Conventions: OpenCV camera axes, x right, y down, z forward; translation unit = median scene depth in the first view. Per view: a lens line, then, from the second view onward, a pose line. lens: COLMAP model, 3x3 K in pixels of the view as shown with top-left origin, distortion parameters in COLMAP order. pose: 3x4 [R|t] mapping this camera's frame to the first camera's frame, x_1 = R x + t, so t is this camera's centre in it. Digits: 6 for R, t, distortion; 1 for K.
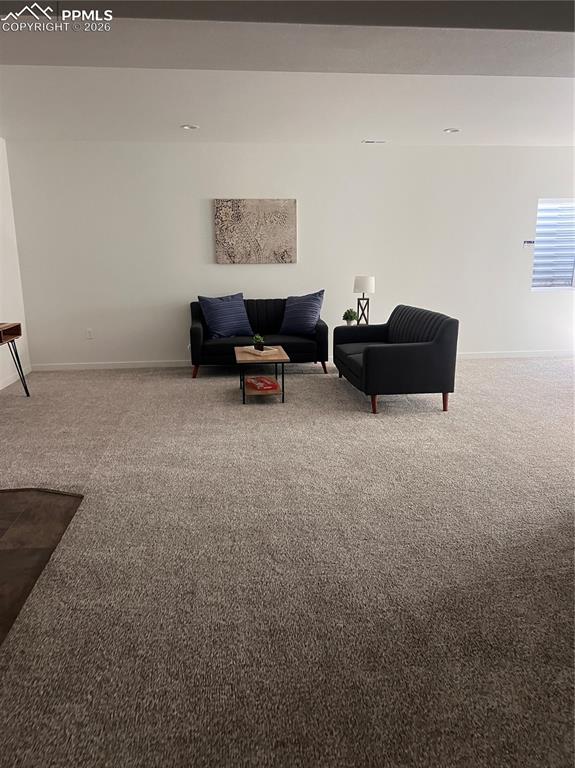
lens RADIAL K [[579.0, 0, 287.5], [0, 579.0, 383.2], [0, 0, 1]] dist [0.052849, -0.057542]
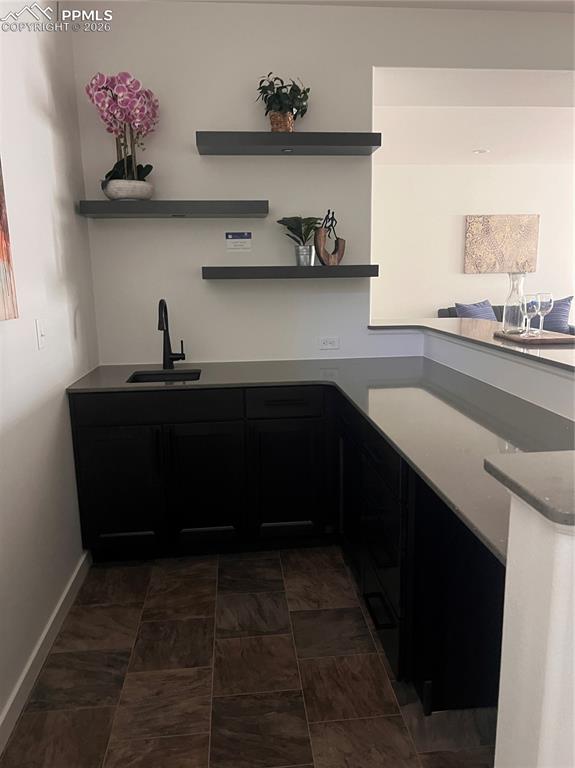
lens RADIAL K [[579.0, 0, 287.7], [0, 579.0, 385.5], [0, 0, 1]] dist [0.052849, -0.057542]
pose [[0.999927, -0.007583, 0.009451, -0.473478], [0.007842, 0.999588, -0.027624, 0.033911], [-0.009238, 0.027696, 0.999574, -0.092436]]
